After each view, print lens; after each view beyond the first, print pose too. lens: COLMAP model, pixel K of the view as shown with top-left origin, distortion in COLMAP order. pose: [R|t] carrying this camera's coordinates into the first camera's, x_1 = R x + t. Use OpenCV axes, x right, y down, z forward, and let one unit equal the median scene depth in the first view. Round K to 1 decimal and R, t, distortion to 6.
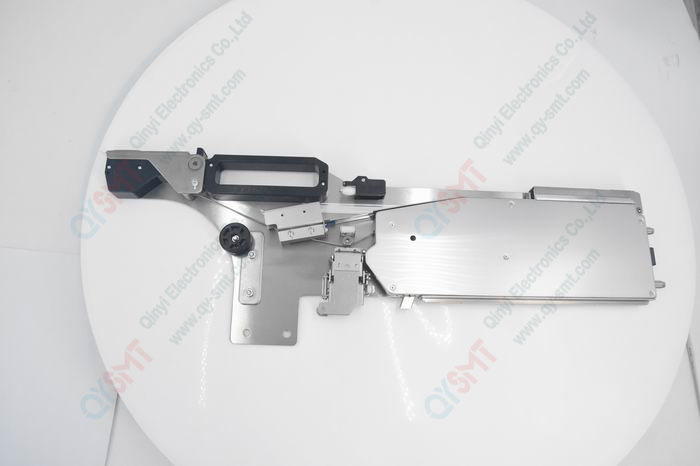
lens RADIAL K [[474.2, 0, 350.0], [0, 474.2, 232.4], [0, 0, 1]] dist [-0.000252, 0.000253]
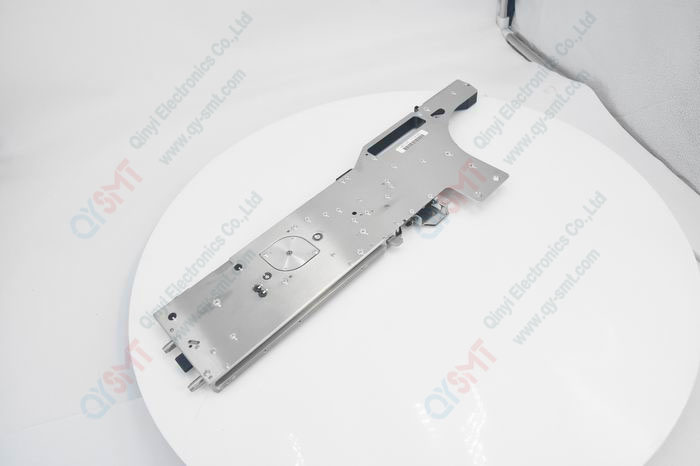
lens RADIAL K [[474.2, 0, 350.6], [0, 474.2, 233.6], [0, 0, 1]] dist [-0.000252, 0.000253]
pose [[0.999998, 0.001505, 0.001348, 0.724804], [-0.001505, 0.999999, 0.000150, 0.001732], [-0.001347, -0.000152, 0.999999, -0.000070]]
